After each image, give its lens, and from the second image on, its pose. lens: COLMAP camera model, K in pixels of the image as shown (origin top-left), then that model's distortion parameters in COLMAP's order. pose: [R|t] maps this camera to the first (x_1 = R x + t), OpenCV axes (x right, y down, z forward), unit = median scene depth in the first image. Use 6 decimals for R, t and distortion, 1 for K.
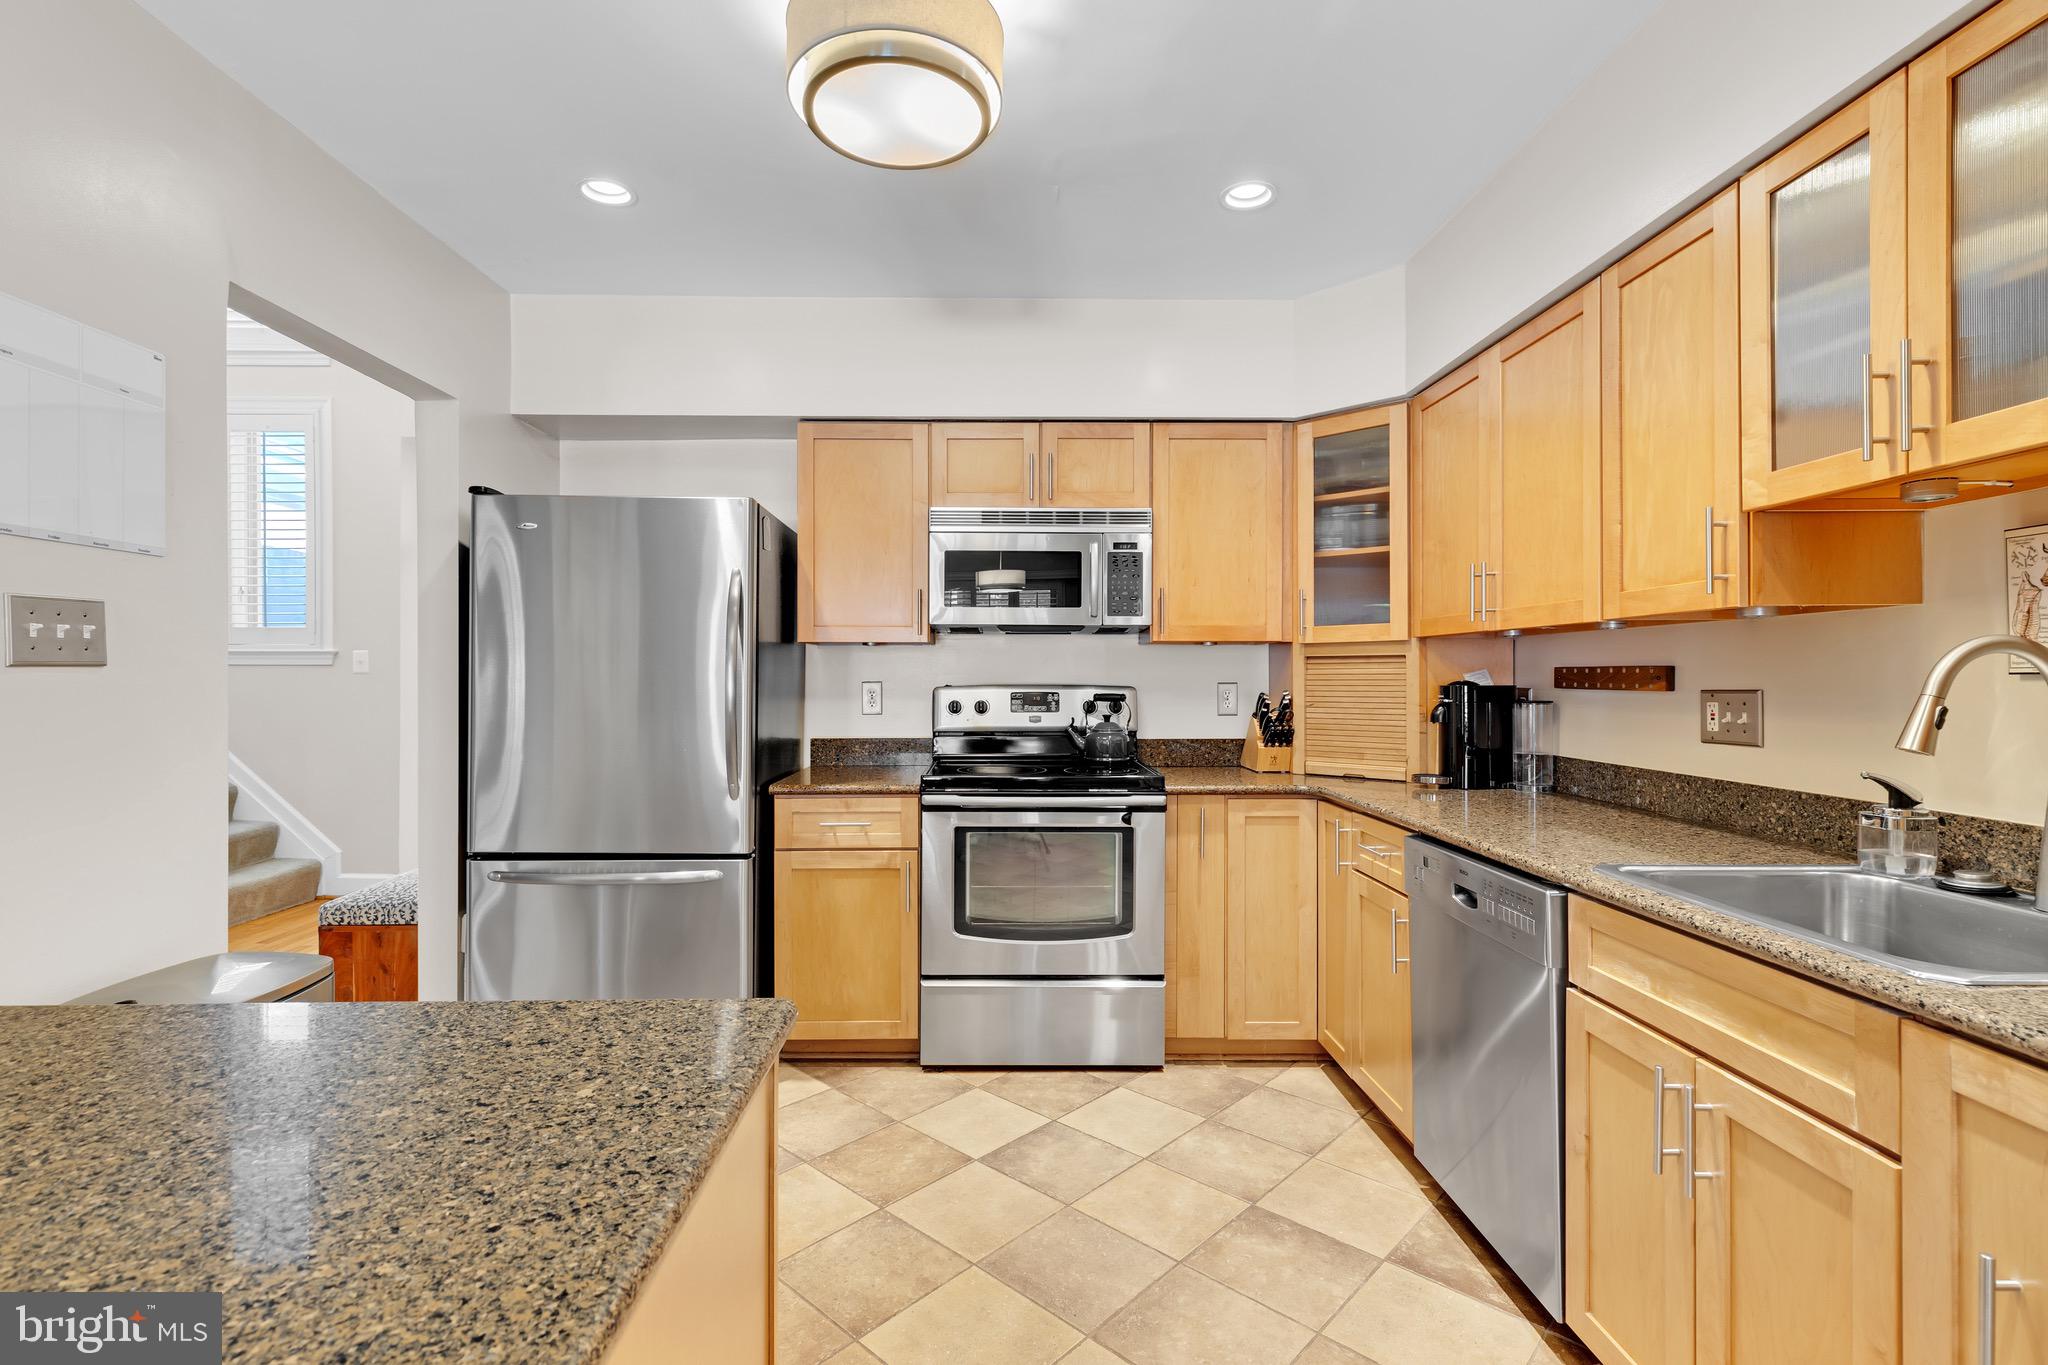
lens RADIAL K [[932.0, 0, 1000.7], [0, 932.0, 674.3], [0, 0, 1]] dist [-0.000654, 0.000747]
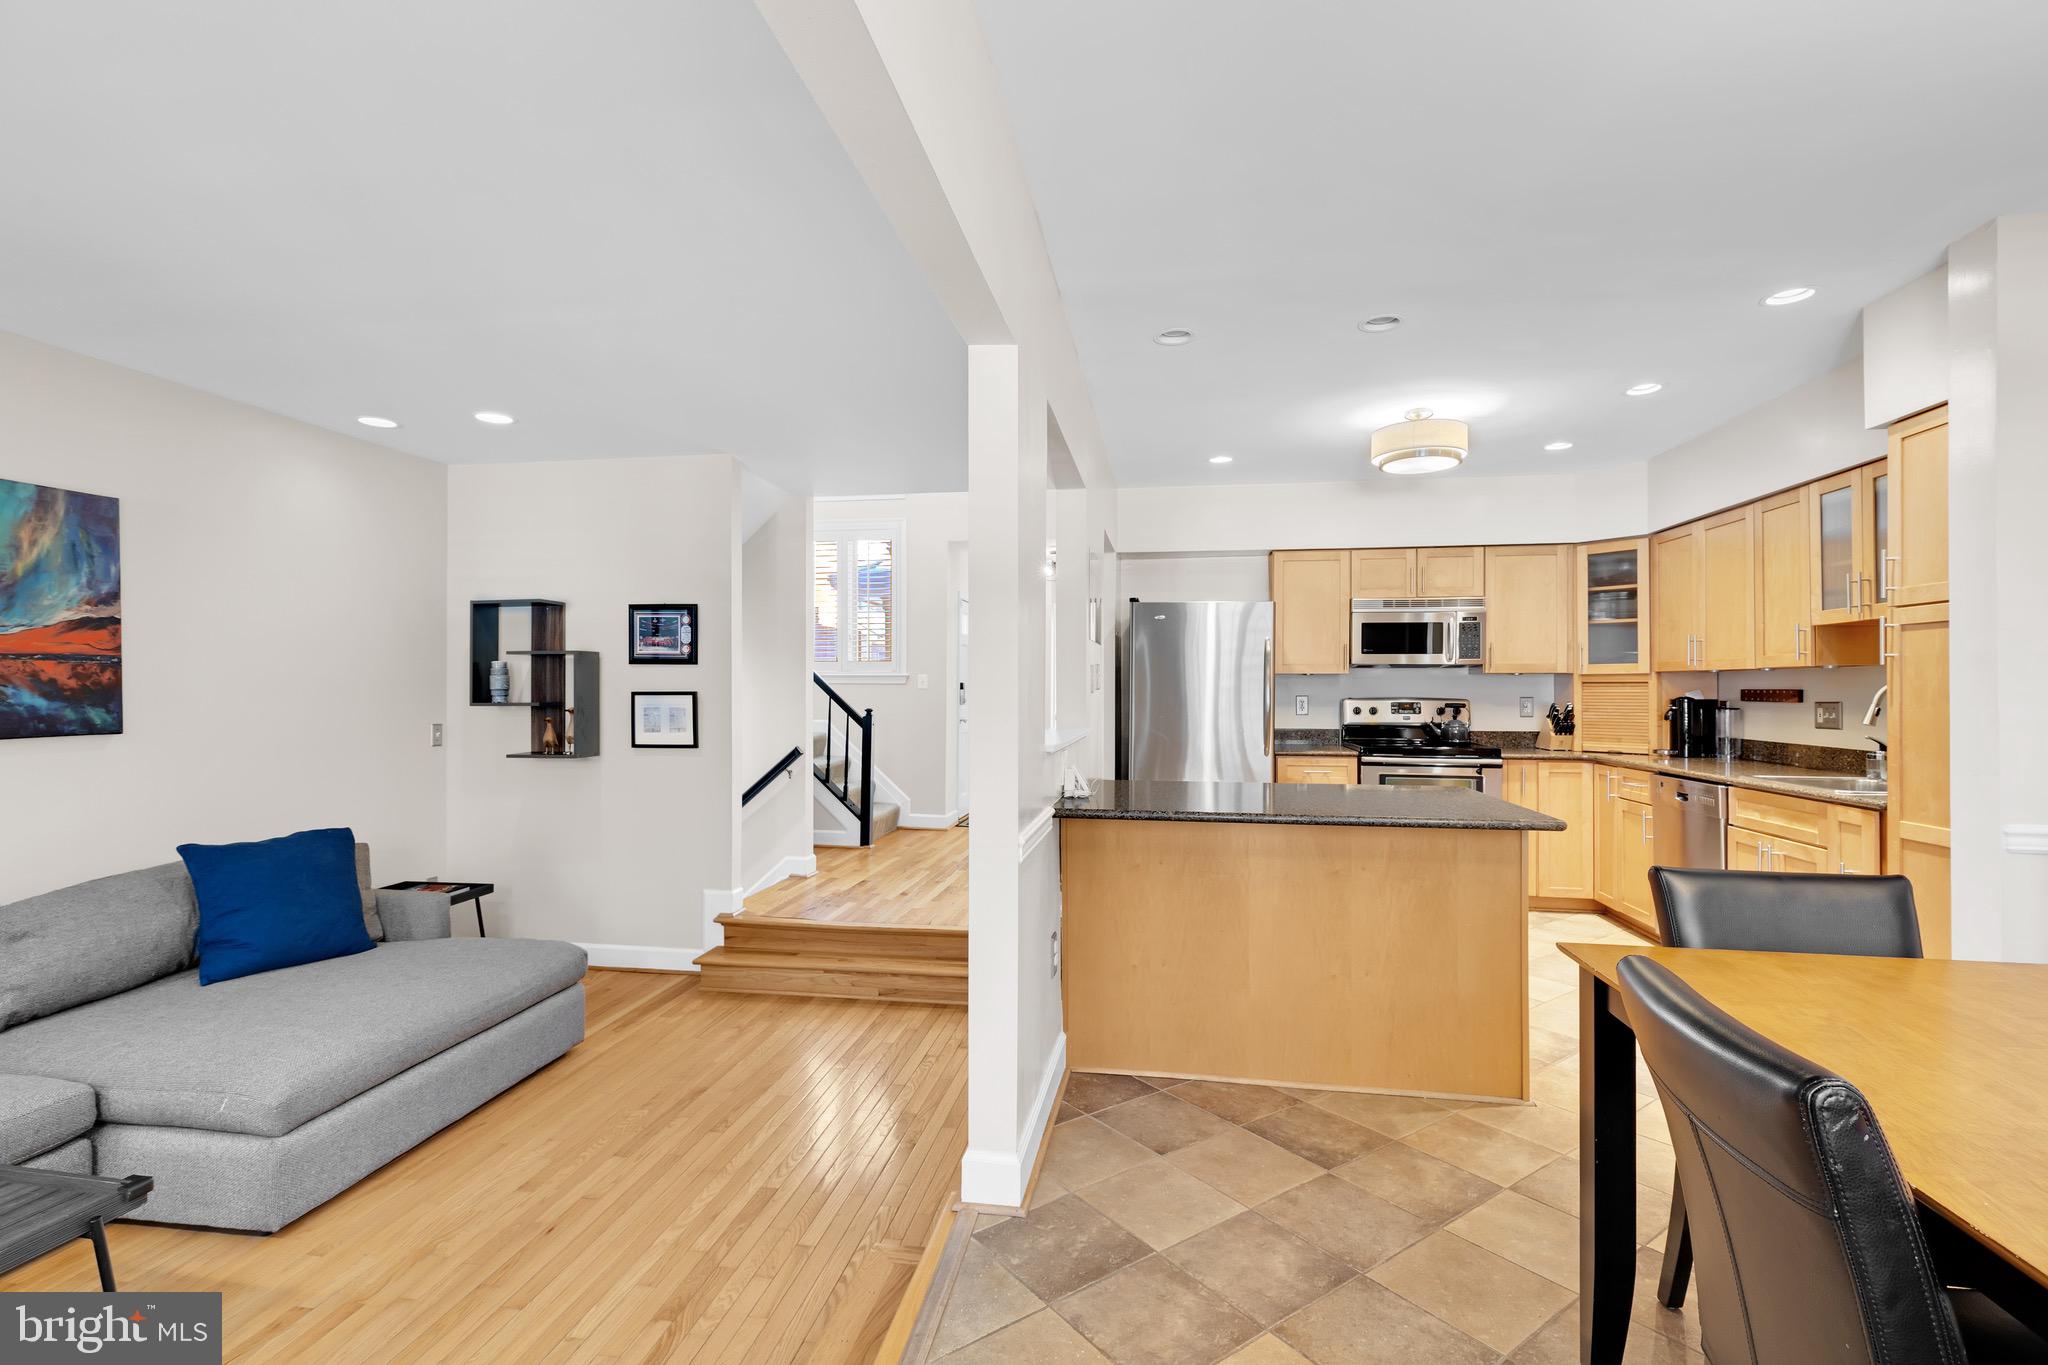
lens RADIAL K [[932.0, 0, 1010.4], [0, 932.0, 678.9], [0, 0, 1]] dist [-0.000654, 0.000747]
pose [[0.984015, 0.000068, -0.178084, -0.445242], [-0.001454, 0.999970, -0.007655, -0.011369], [0.178078, 0.007792, 0.983985, -0.963102]]
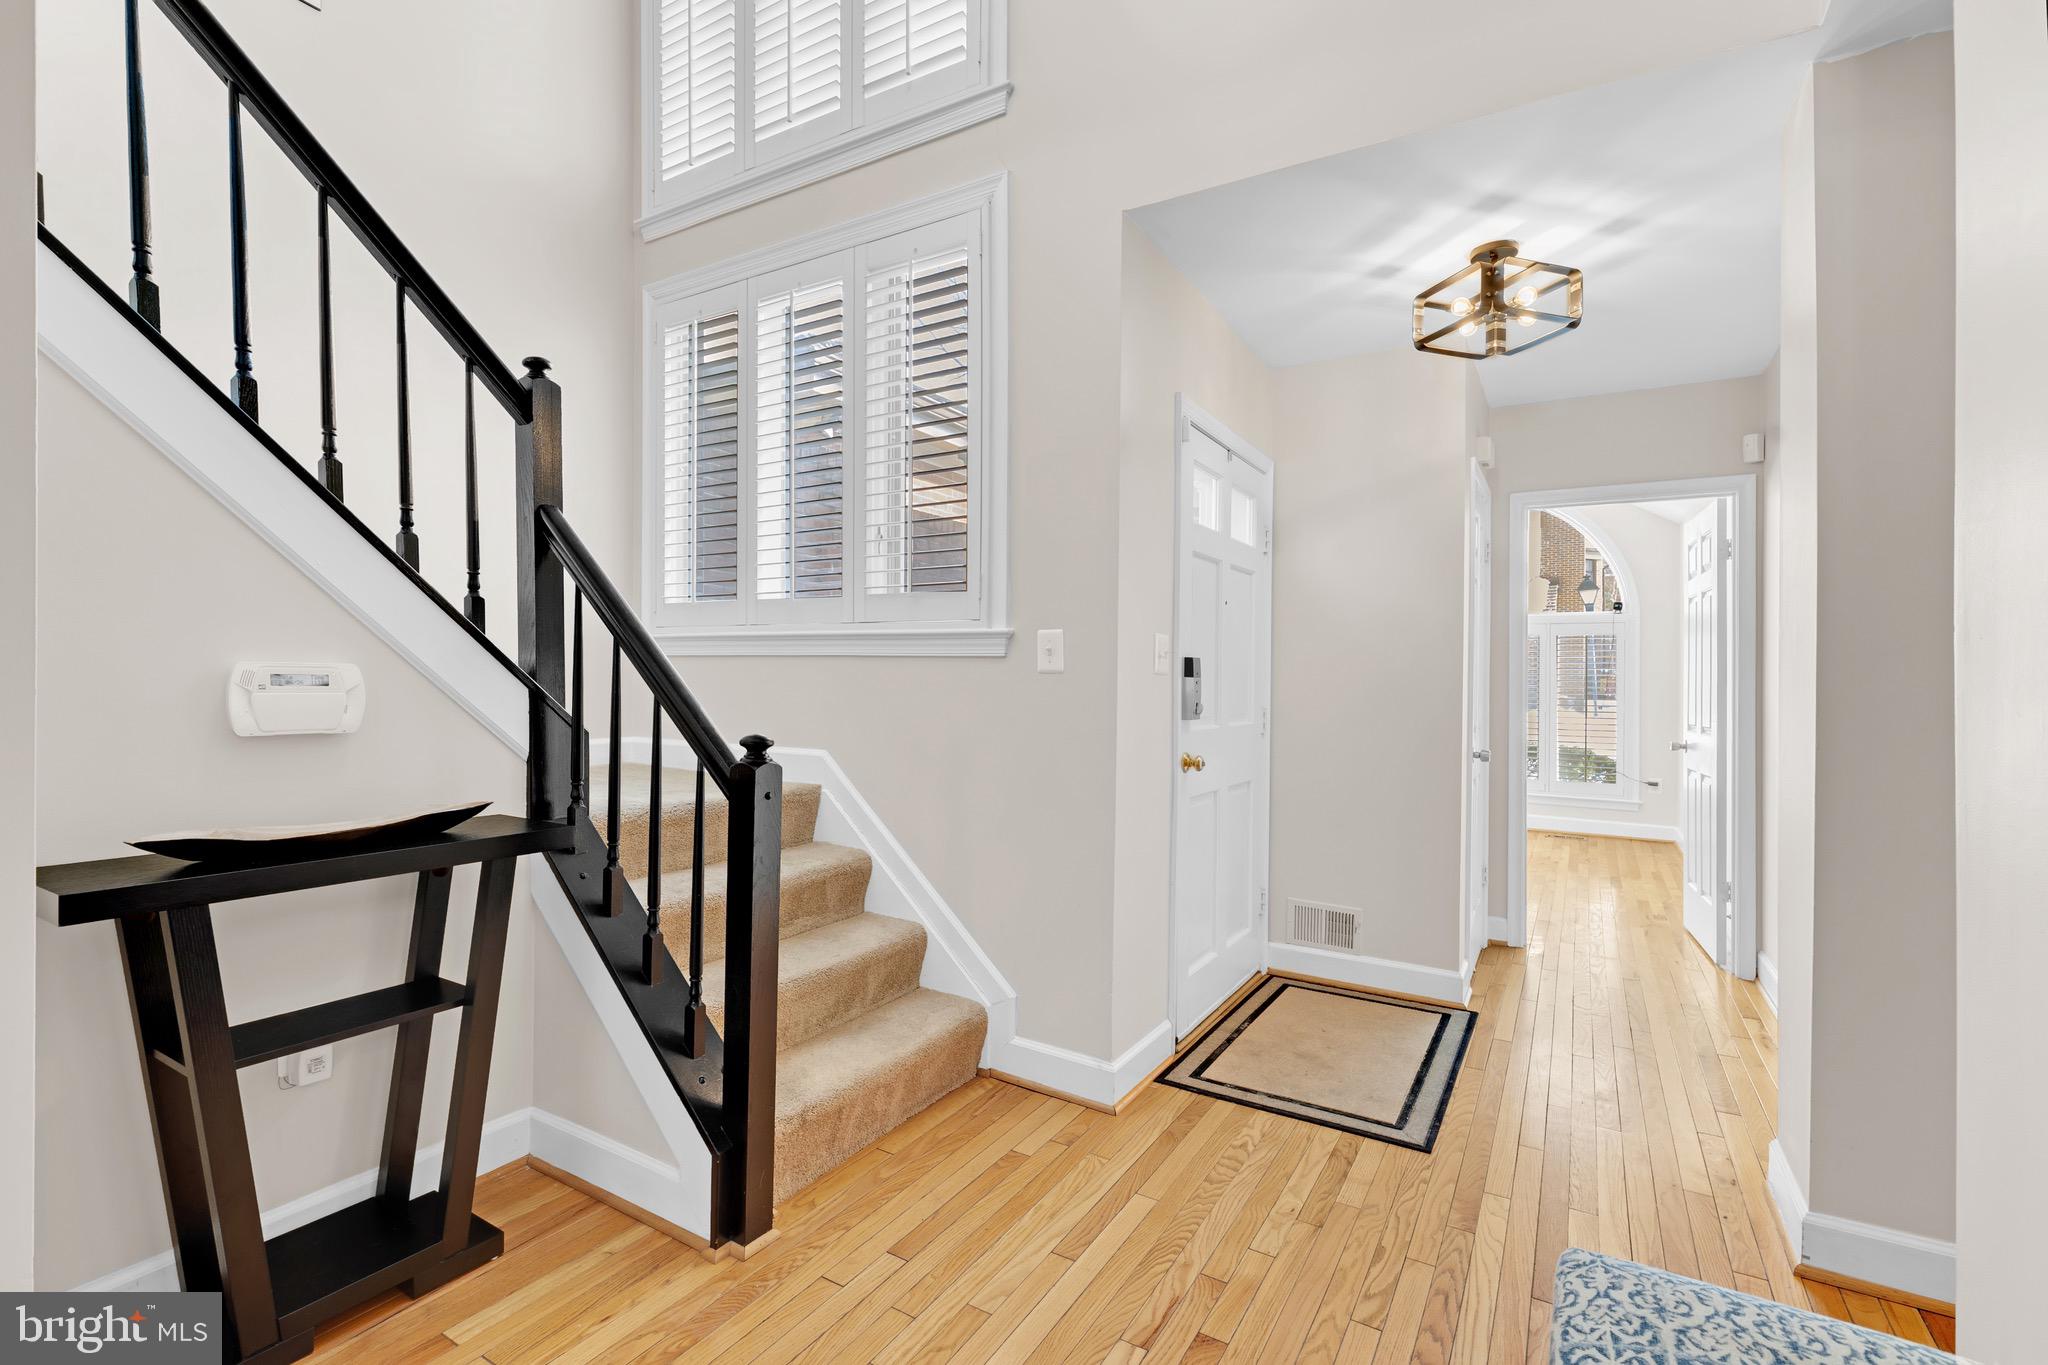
lens RADIAL K [[932.0, 0, 1036.5], [0, 932.0, 696.1], [0, 0, 1]] dist [-0.000654, 0.000747]
pose [[0.859825, 0.022398, -0.510097, -0.741991], [-0.013616, 0.999688, 0.020945, 0.002882], [0.510407, -0.011064, 0.859862, 0.944433]]
